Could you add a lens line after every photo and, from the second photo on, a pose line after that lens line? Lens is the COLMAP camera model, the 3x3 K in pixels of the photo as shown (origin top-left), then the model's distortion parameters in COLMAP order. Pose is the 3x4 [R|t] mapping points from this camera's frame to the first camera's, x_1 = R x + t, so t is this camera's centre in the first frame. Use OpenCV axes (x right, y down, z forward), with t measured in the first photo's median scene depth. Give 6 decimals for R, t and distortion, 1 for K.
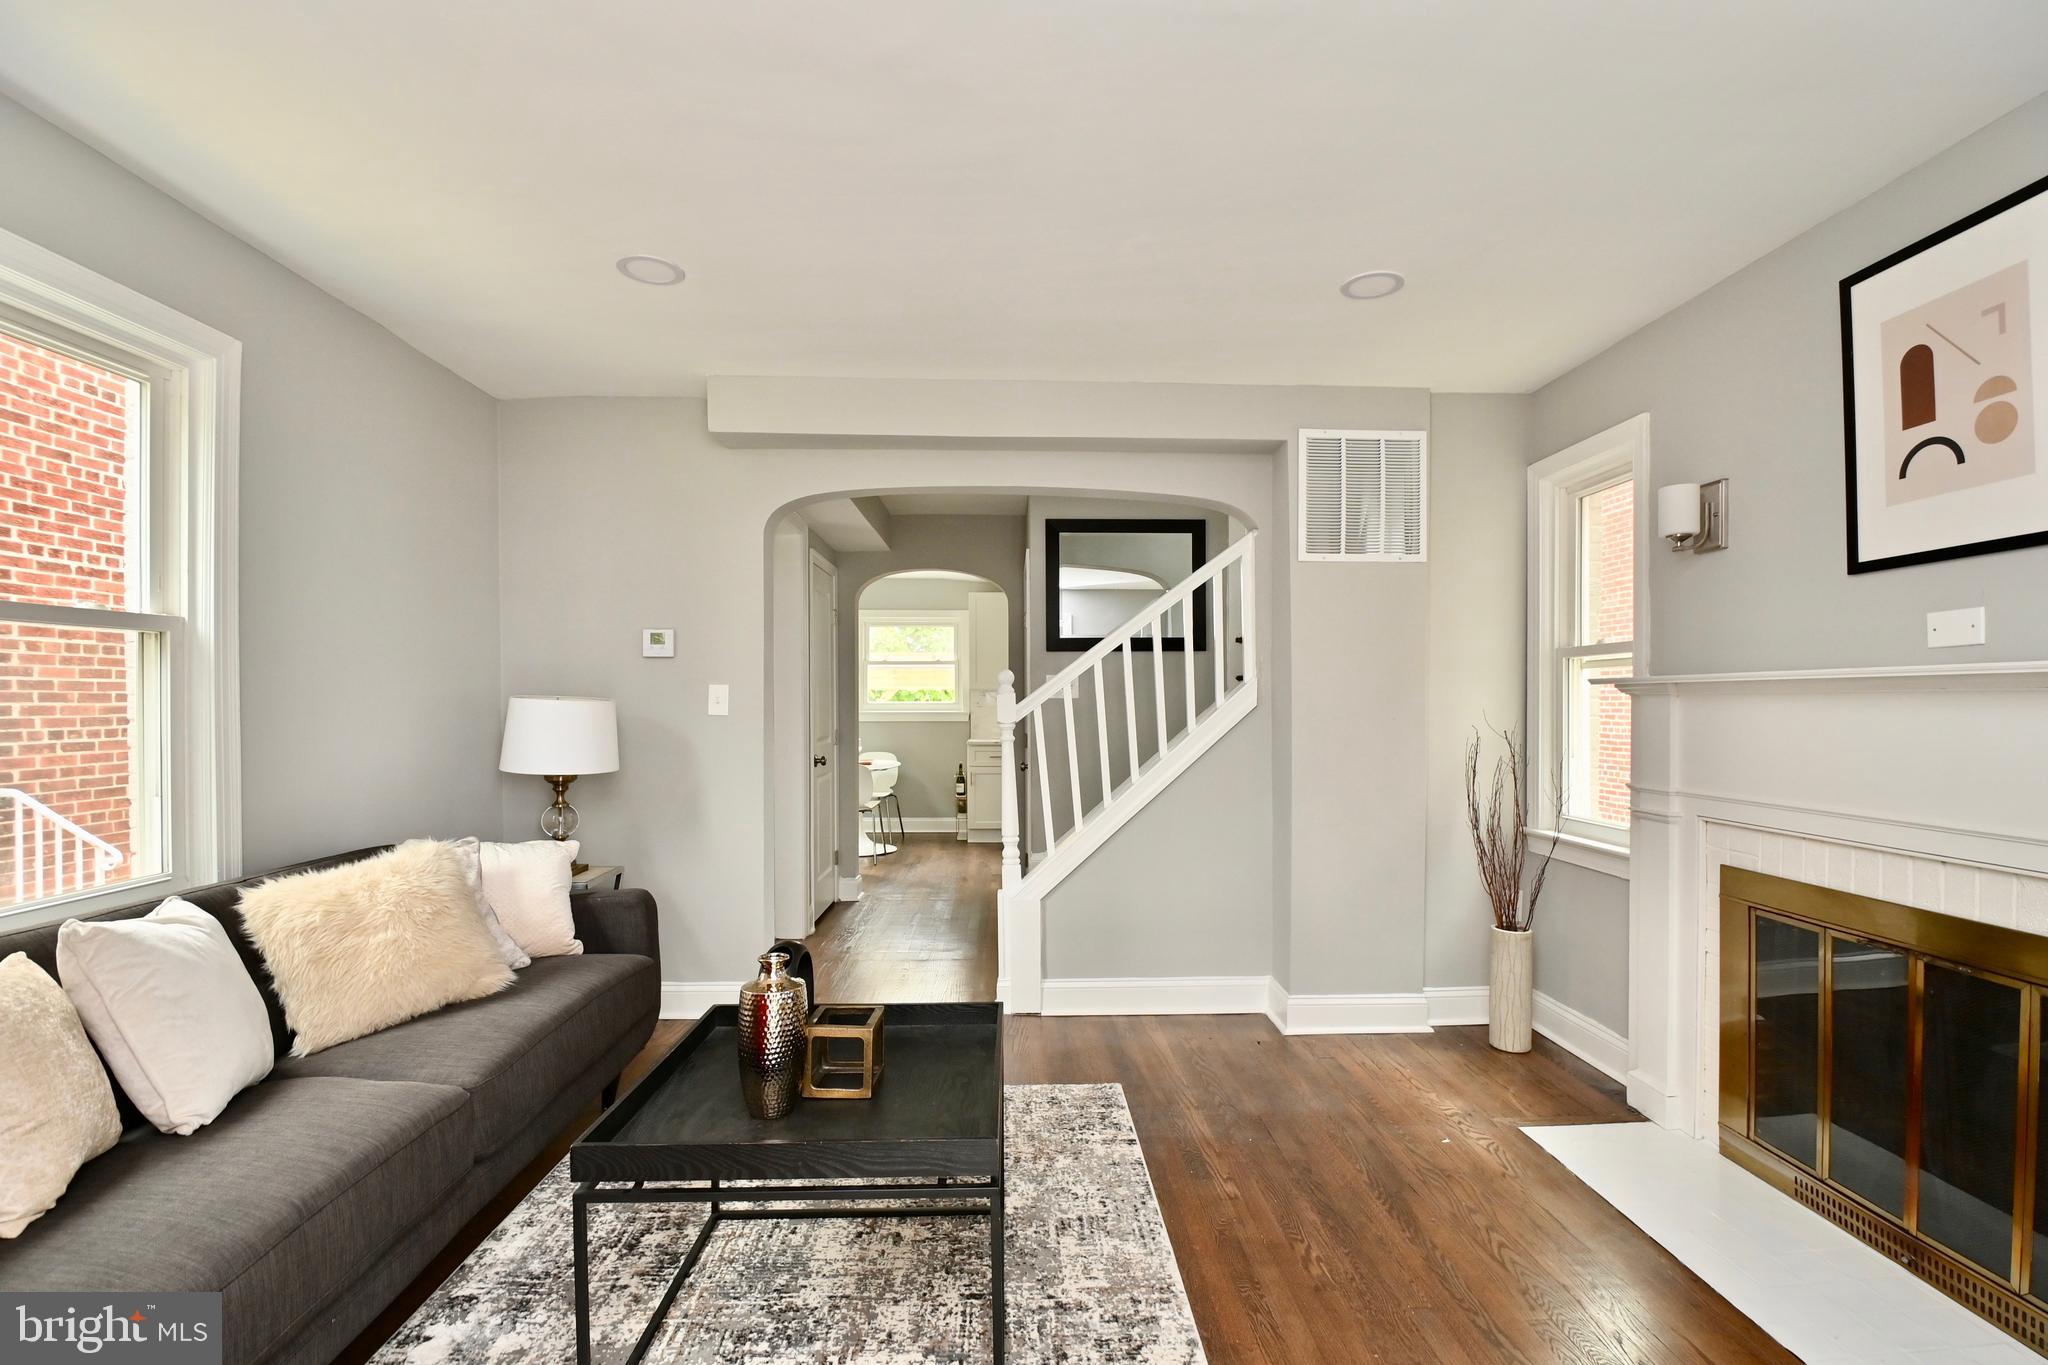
lens RADIAL K [[896.7, 0, 1040.9], [0, 896.7, 713.8], [0, 0, 1]] dist [0.013662, -0.018774]
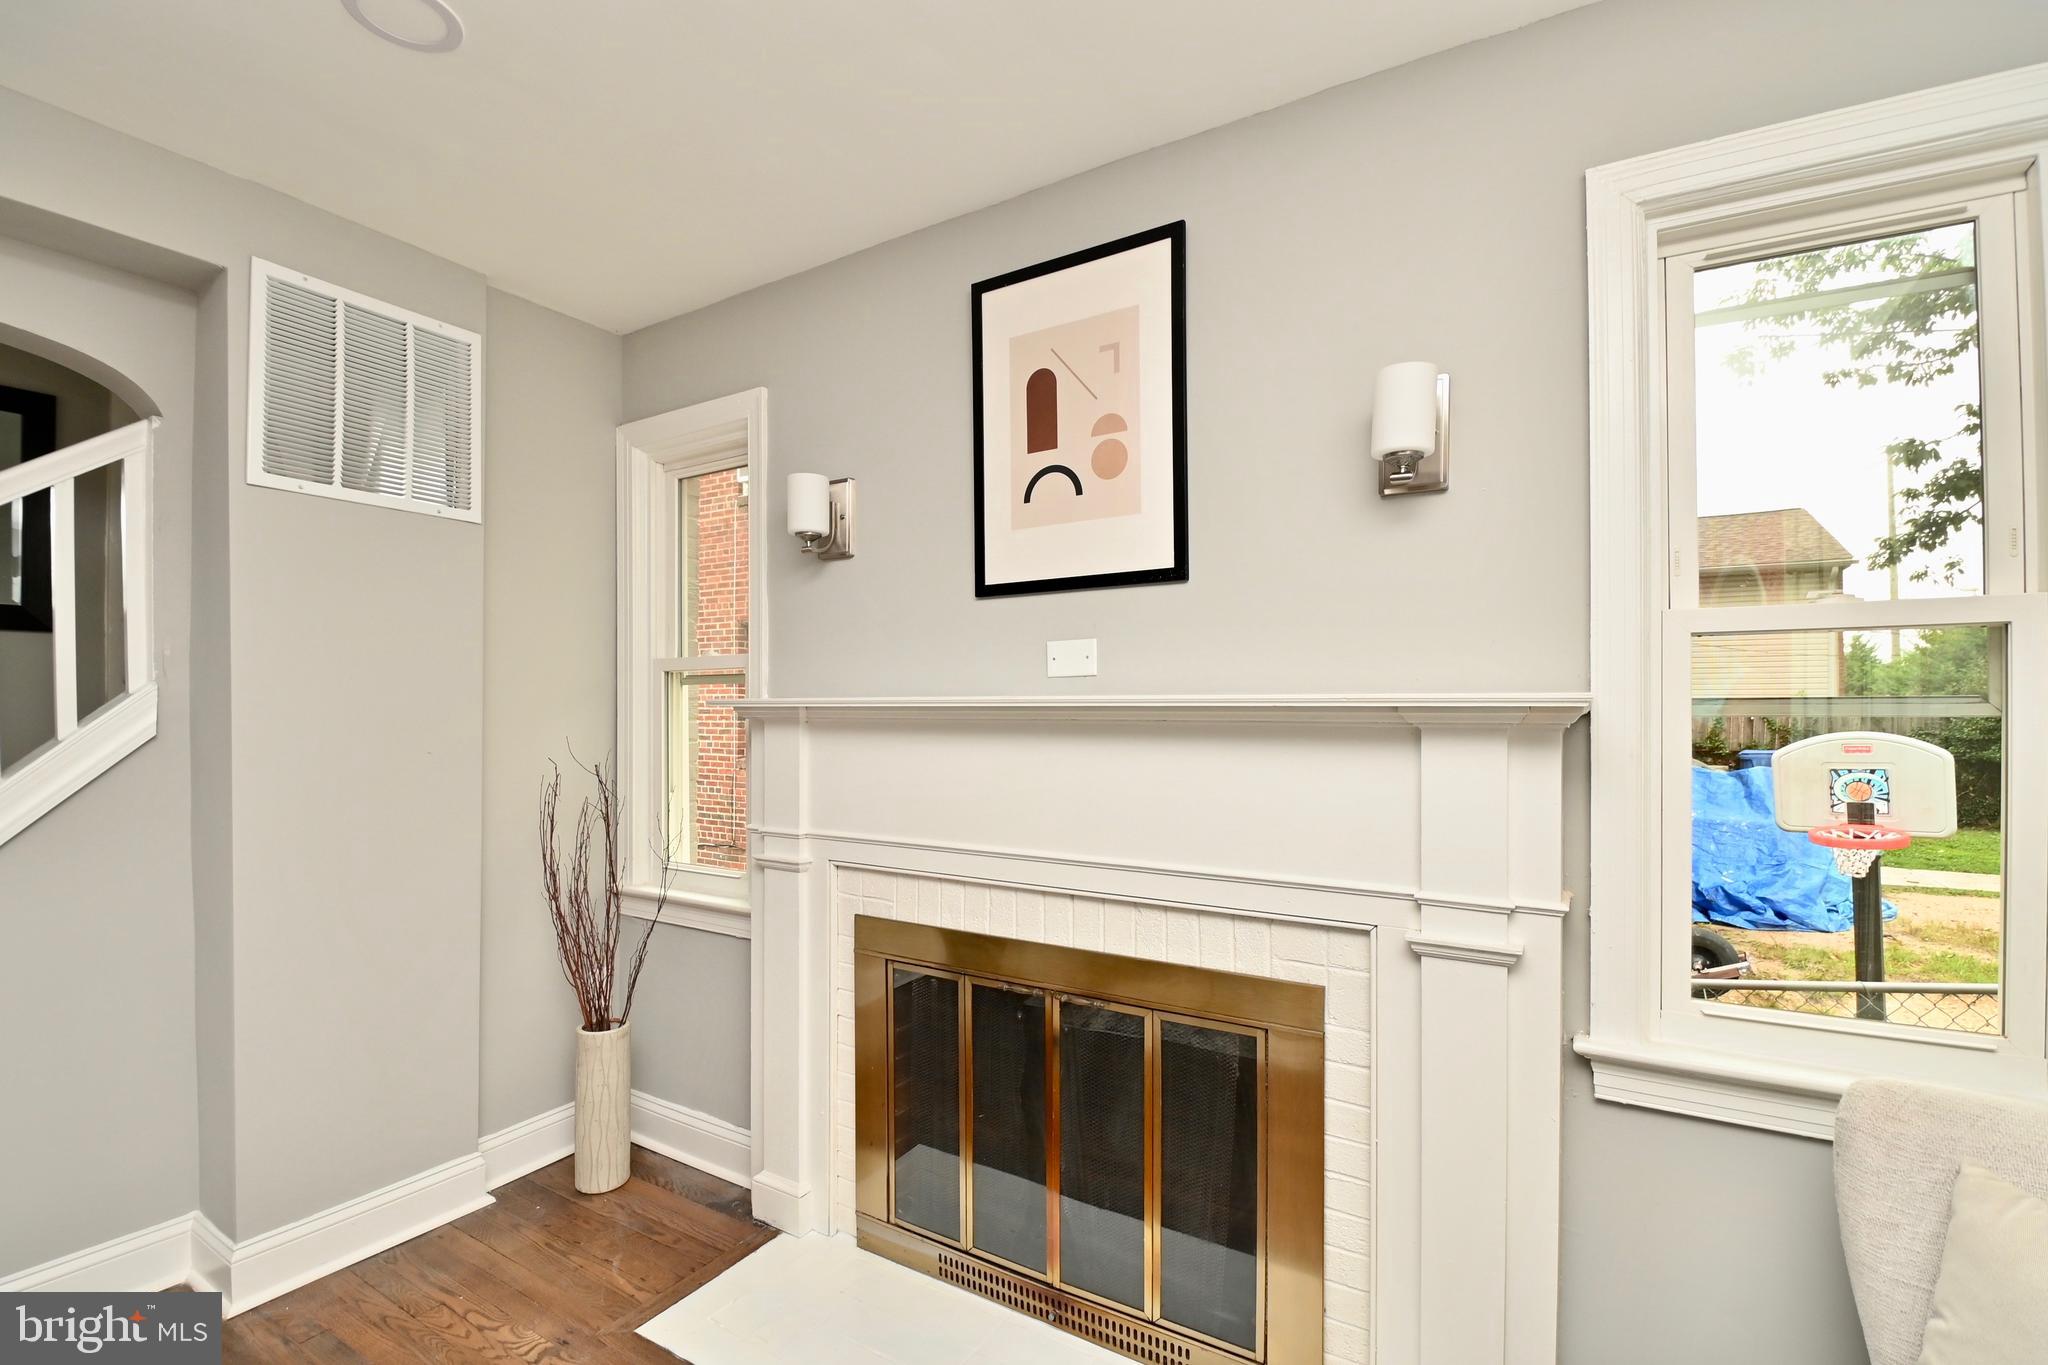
lens RADIAL K [[896.7, 0, 1040.9], [0, 896.7, 713.8], [0, 0, 1]] dist [0.013662, -0.018774]
pose [[0.551004, 0.001951, 0.834500, 0.105623], [0.008075, 0.999938, -0.007669, -0.017175], [-0.834464, 0.010964, 0.550954, 0.307476]]
